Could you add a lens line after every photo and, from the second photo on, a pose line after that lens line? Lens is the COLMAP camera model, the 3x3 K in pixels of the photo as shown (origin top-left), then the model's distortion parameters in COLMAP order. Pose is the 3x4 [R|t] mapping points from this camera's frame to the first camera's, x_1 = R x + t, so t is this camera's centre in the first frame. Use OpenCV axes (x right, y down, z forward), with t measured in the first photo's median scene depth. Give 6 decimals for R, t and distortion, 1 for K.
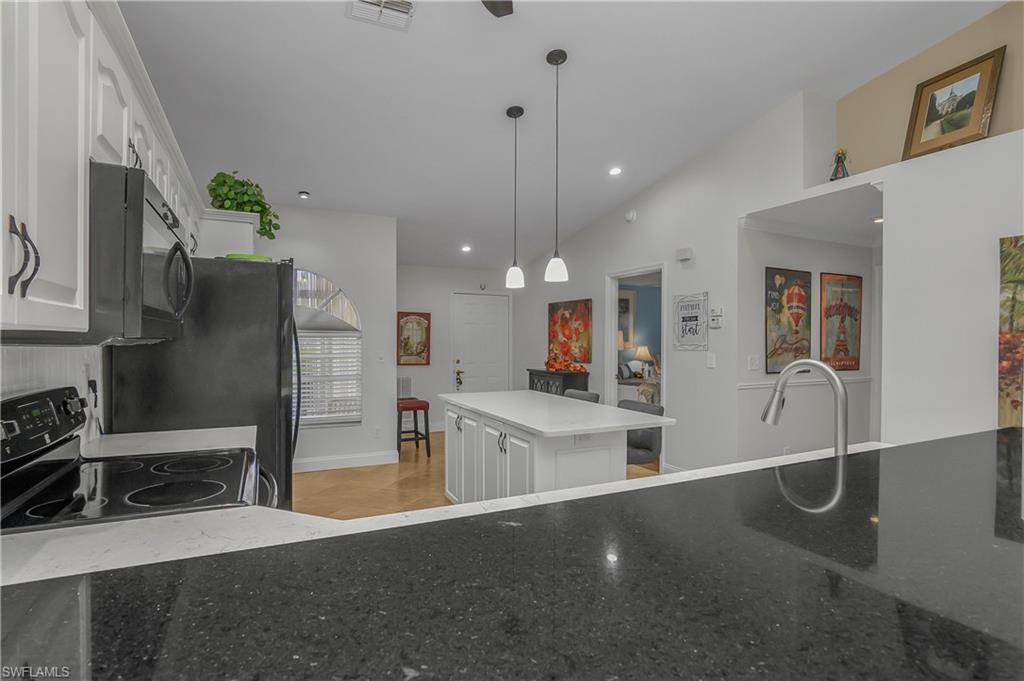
lens RADIAL K [[513.2, 0, 518.6], [0, 513.2, 341.9], [0, 0, 1]] dist [-0.019147, 0.002664]
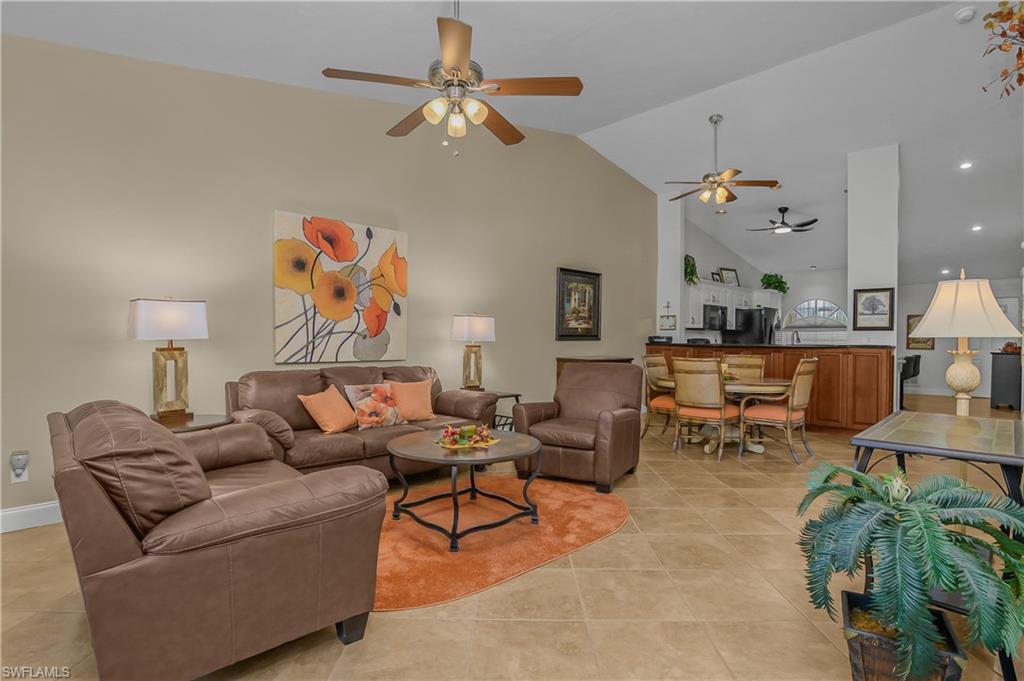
lens RADIAL K [[513.2, 0, 499.8], [0, 513.2, 345.2], [0, 0, 1]] dist [-0.019147, 0.002664]
pose [[0.289677, 0.005317, -0.957110, 0.891866], [-0.006759, 0.999971, 0.003510, 0.036614], [0.957100, 0.005452, 0.289705, -0.648602]]
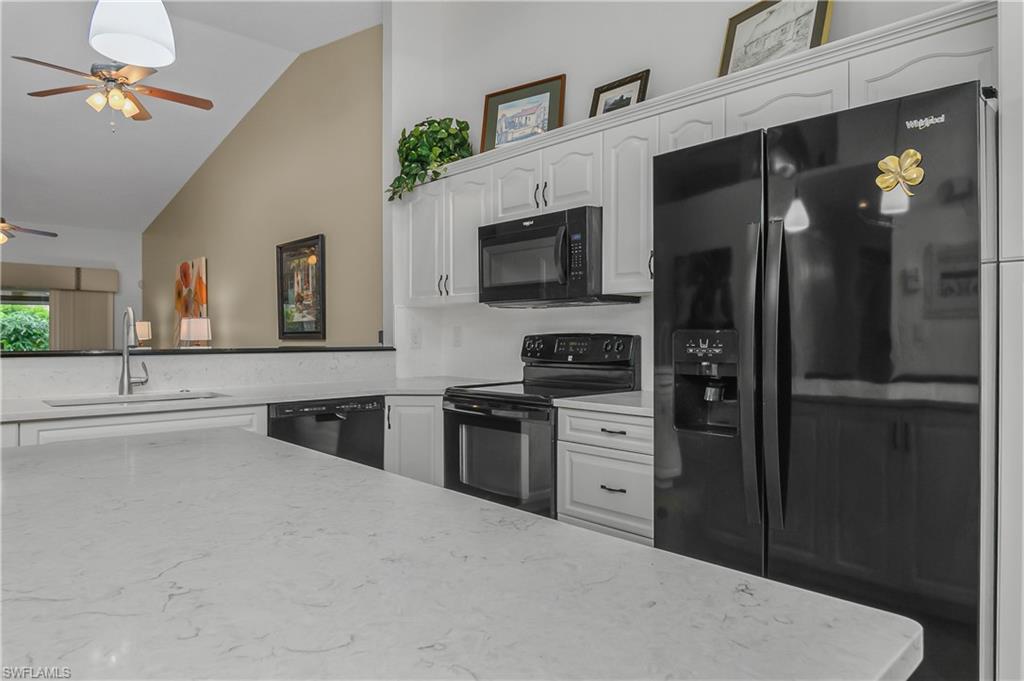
lens RADIAL K [[635.5, 0, 510.0], [0, 635.5, 337.3], [0, 0, 1]] dist [-0.022964, -0.000817]
pose [[-0.961802, -0.006898, -0.273659, -0.022707], [-0.007723, 0.999968, 0.001939, 0.023031], [0.273637, 0.003979, -0.961825, 0.649315]]
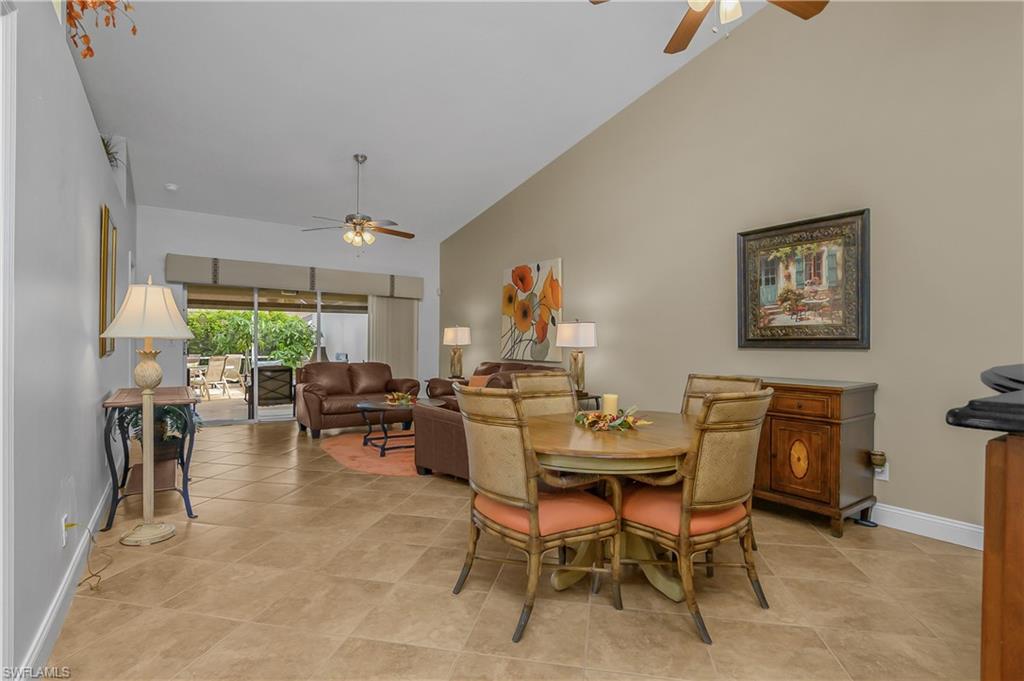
lens RADIAL K [[513.2, 0, 507.6], [0, 513.2, 346.9], [0, 0, 1]] dist [-0.019147, 0.002664]
pose [[-0.994068, -0.016764, -0.107459, 0.366830], [-0.017891, 0.999794, 0.009539, 0.028133], [0.107277, 0.011405, -0.994164, 0.263121]]
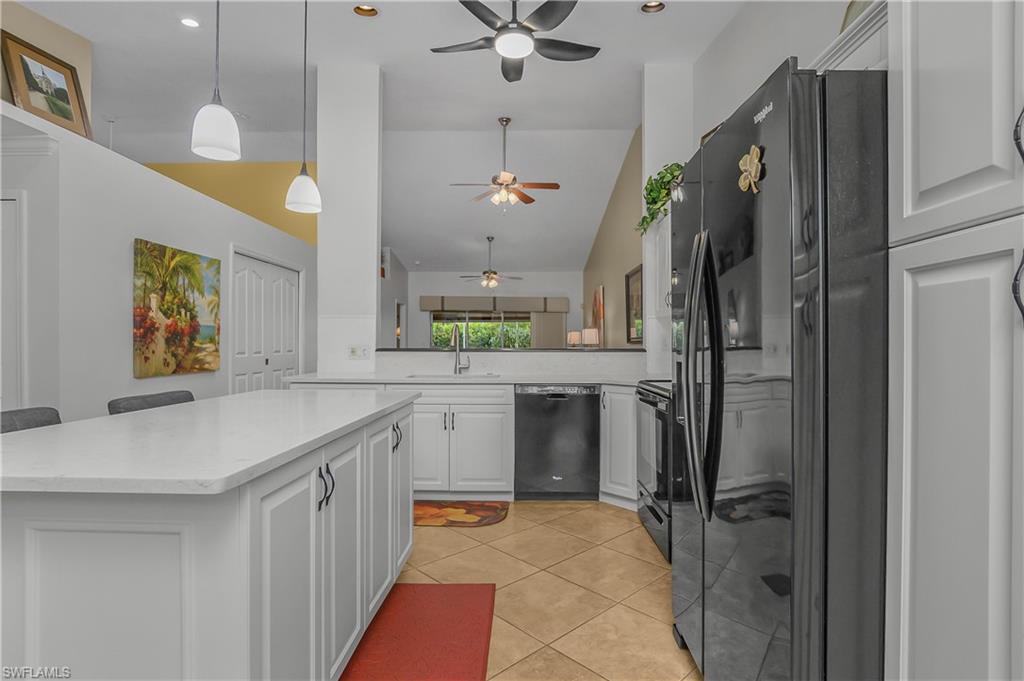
lens RADIAL K [[513.2, 0, 513.9], [0, 513.2, 338.8], [0, 0, 1]] dist [-0.019147, 0.002664]
pose [[-0.880103, -0.005319, 0.474753, -0.226938], [-0.005732, 0.999983, 0.000577, 0.022566], [-0.474748, -0.002213, -0.880119, 0.666150]]
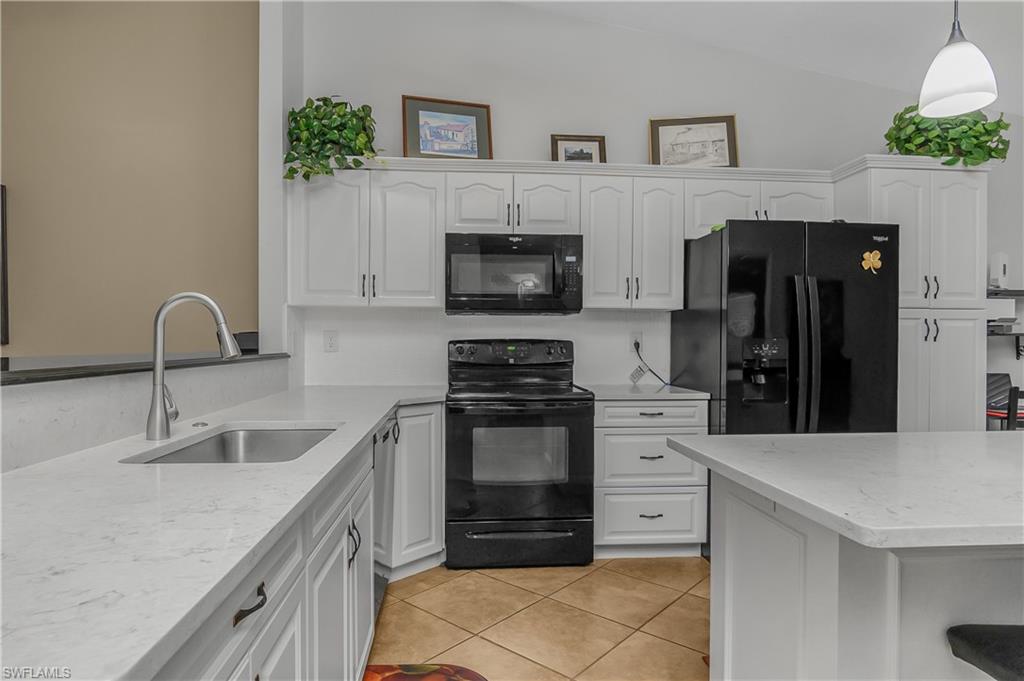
lens RADIAL K [[590.7, 0, 501.5], [0, 590.7, 340.9], [0, 0, 1]] dist [-0.024958, 0.009421]
pose [[-0.389232, -0.008283, -0.921102, 0.265861], [-0.008402, 0.999950, -0.005442, 0.025140], [0.921101, 0.005621, -0.389283, 0.395436]]
